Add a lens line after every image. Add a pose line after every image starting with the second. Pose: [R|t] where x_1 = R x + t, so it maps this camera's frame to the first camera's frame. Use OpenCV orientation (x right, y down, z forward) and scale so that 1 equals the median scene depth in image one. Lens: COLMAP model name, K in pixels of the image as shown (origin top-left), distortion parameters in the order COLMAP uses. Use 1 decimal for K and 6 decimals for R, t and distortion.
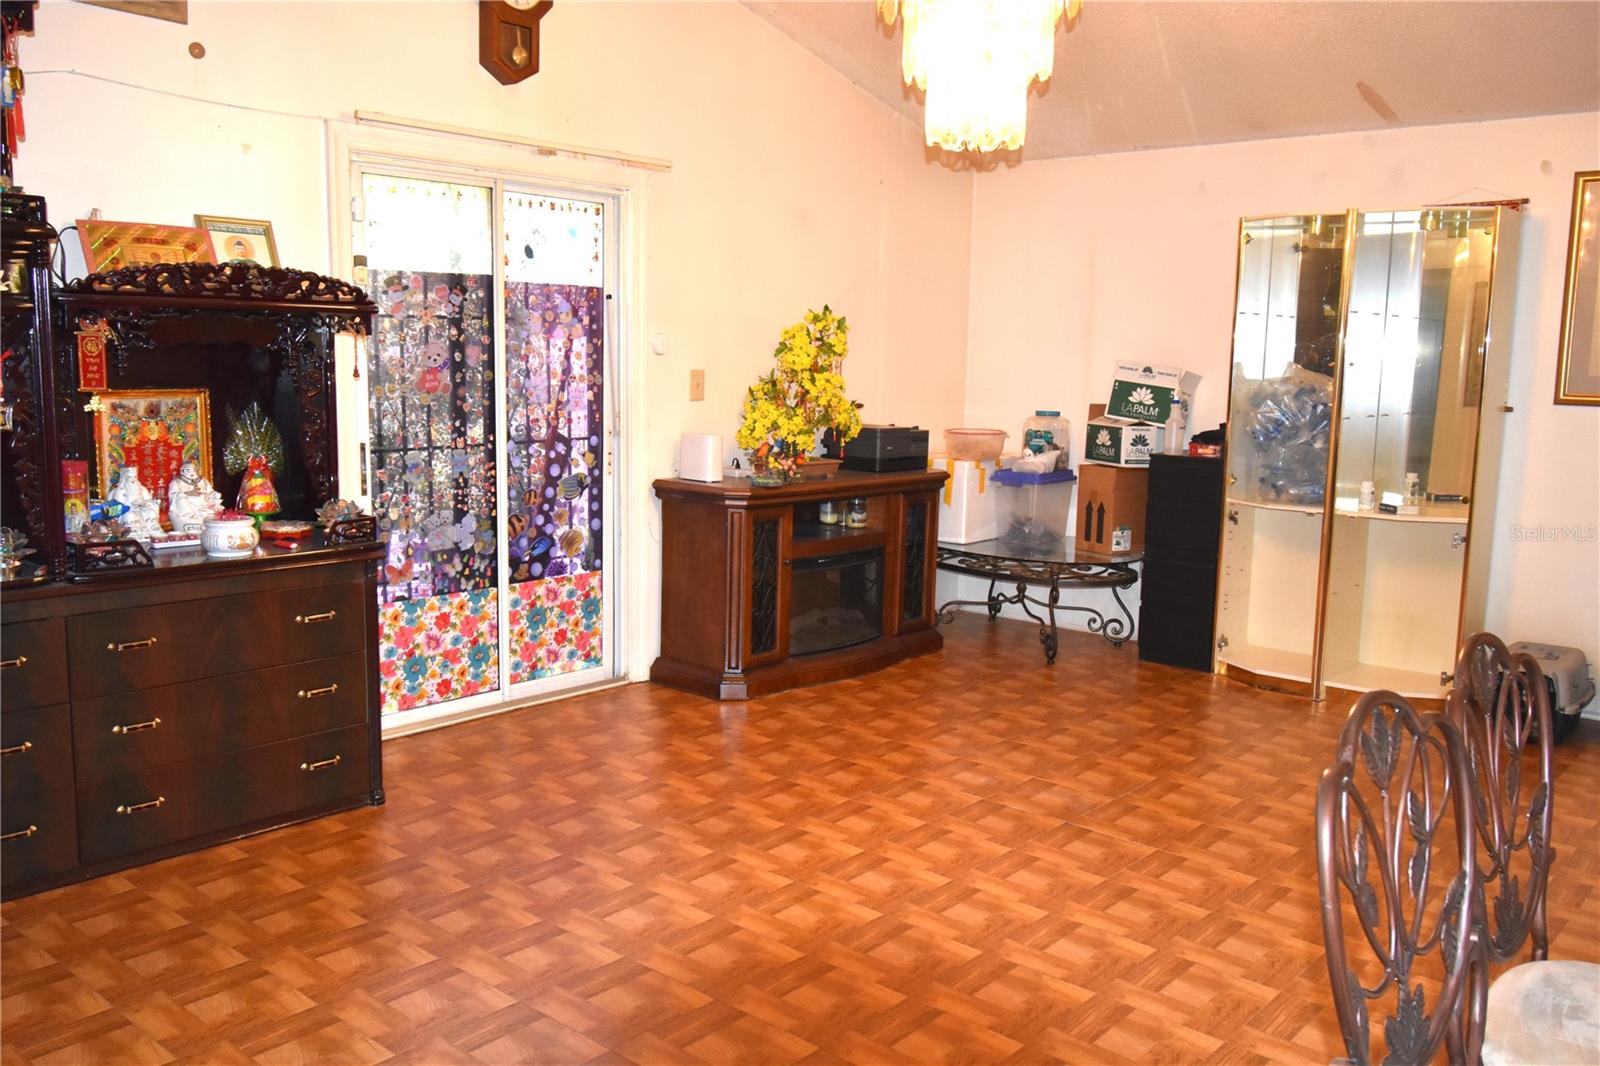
lens RADIAL K [[1349.4, 0, 850.2], [0, 1349.4, 536.7], [0, 0, 1]] dist [-0.016932, -0.012649]
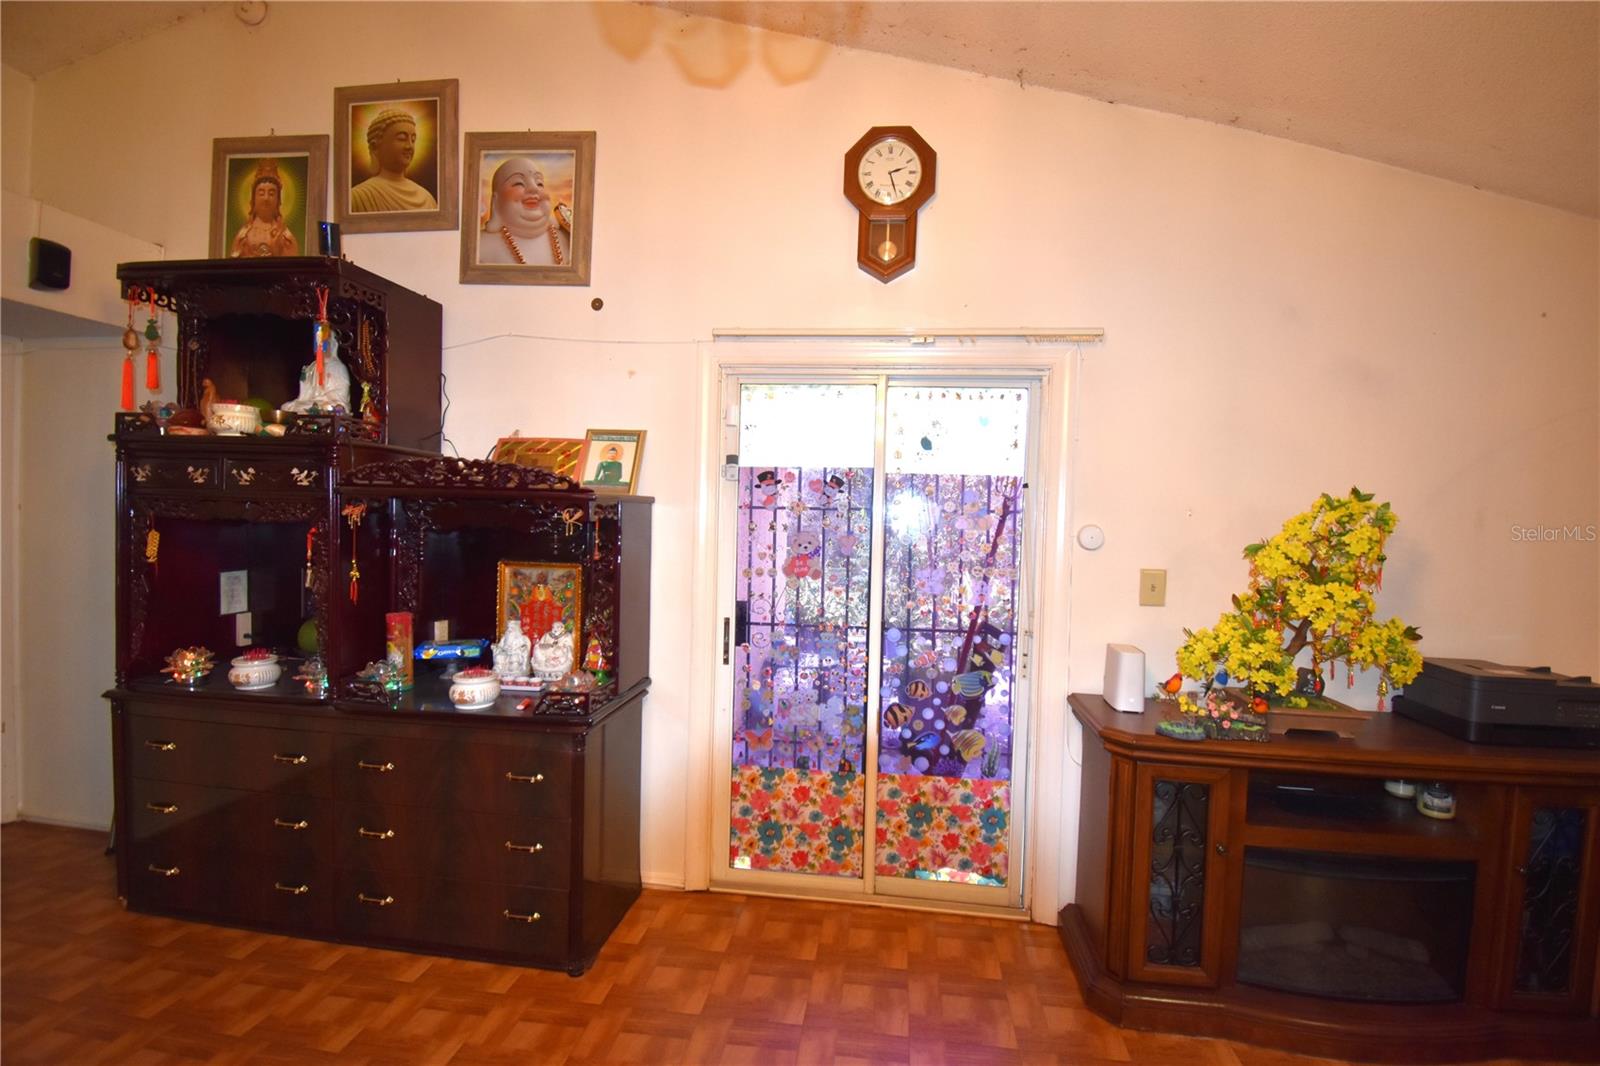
lens RADIAL K [[713.4, 0, 815.9], [0, 713.4, 531.3], [0, 0, 1]] dist [0.000461, -0.005380]
pose [[0.537159, 0.007647, -0.843446, 0.164828], [-0.135056, 0.987837, -0.077056, -0.095239], [0.832598, 0.155304, 0.531658, 0.660672]]
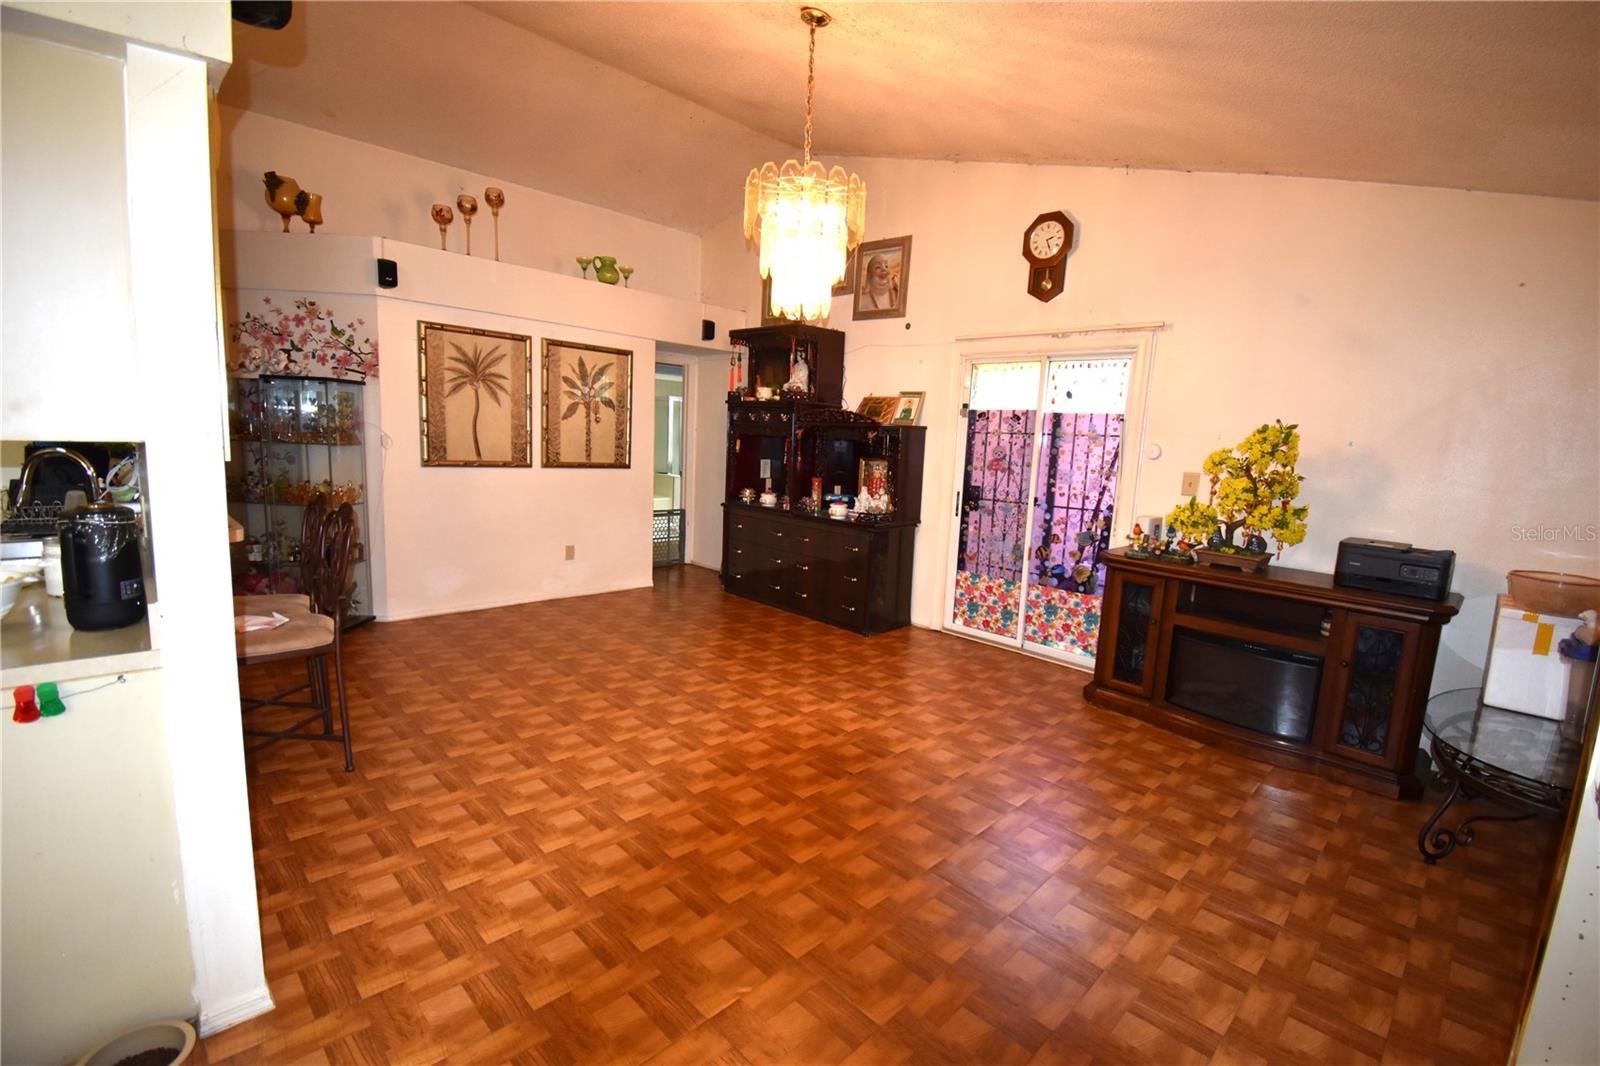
lens RADIAL K [[713.4, 0, 799.3], [0, 713.4, 532.0], [0, 0, 1]] dist [0.000461, -0.005380]
pose [[-0.123127, 0.106093, -0.986704, 0.709186], [-0.190661, 0.973218, 0.128434, -0.094048], [0.973904, 0.203939, -0.099602, 0.794106]]
